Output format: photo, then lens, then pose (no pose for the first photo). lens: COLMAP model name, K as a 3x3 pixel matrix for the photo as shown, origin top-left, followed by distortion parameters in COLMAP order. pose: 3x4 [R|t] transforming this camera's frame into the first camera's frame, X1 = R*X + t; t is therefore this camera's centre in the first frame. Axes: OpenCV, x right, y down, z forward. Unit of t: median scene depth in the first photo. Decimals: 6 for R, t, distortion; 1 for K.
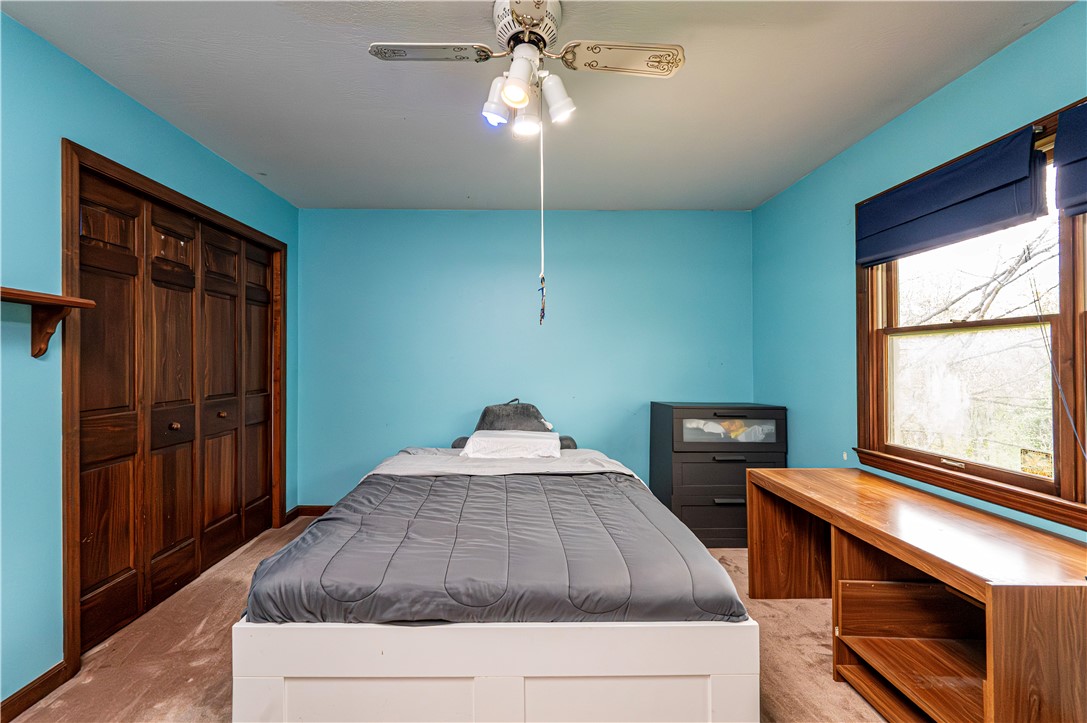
lens RADIAL K [[445.9, 0, 532.0], [0, 445.9, 357.2], [0, 0, 1]] dist [-0.001483, -0.000243]
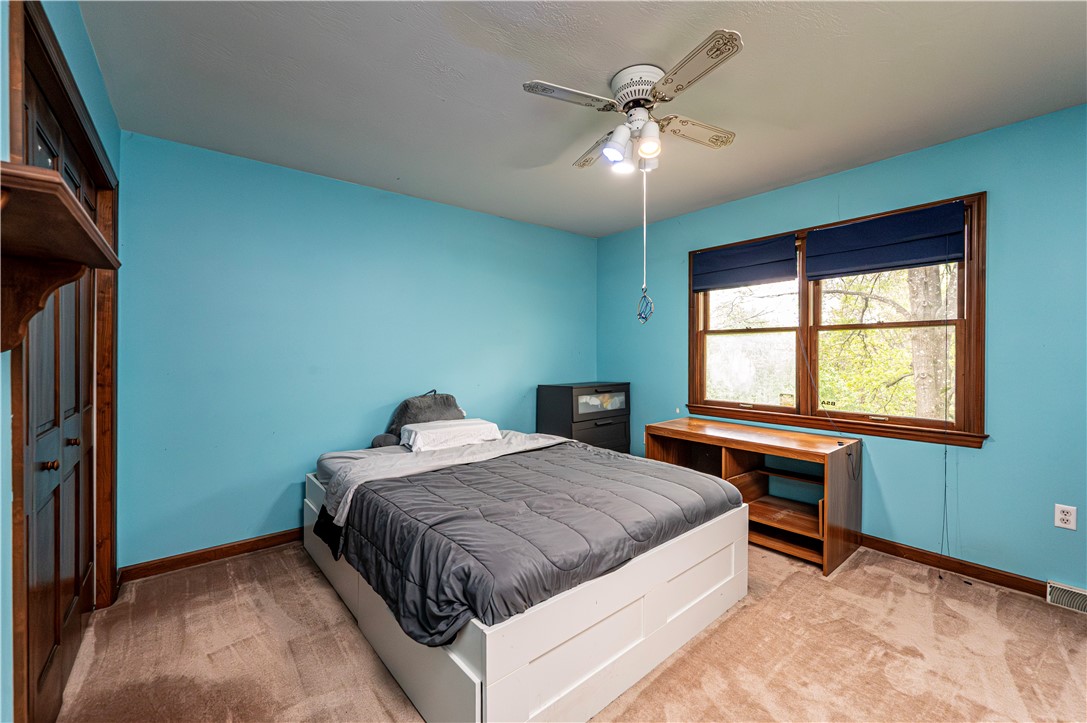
lens RADIAL K [[430.6, 0, 547.2], [0, 430.6, 354.7], [0, 0, 1]] dist [-0.000318, 0.000055]
pose [[0.774826, -0.012811, 0.632045, -0.693902], [0.002391, 0.999847, 0.017335, -0.003249], [-0.632170, -0.011921, 0.774738, 0.130768]]
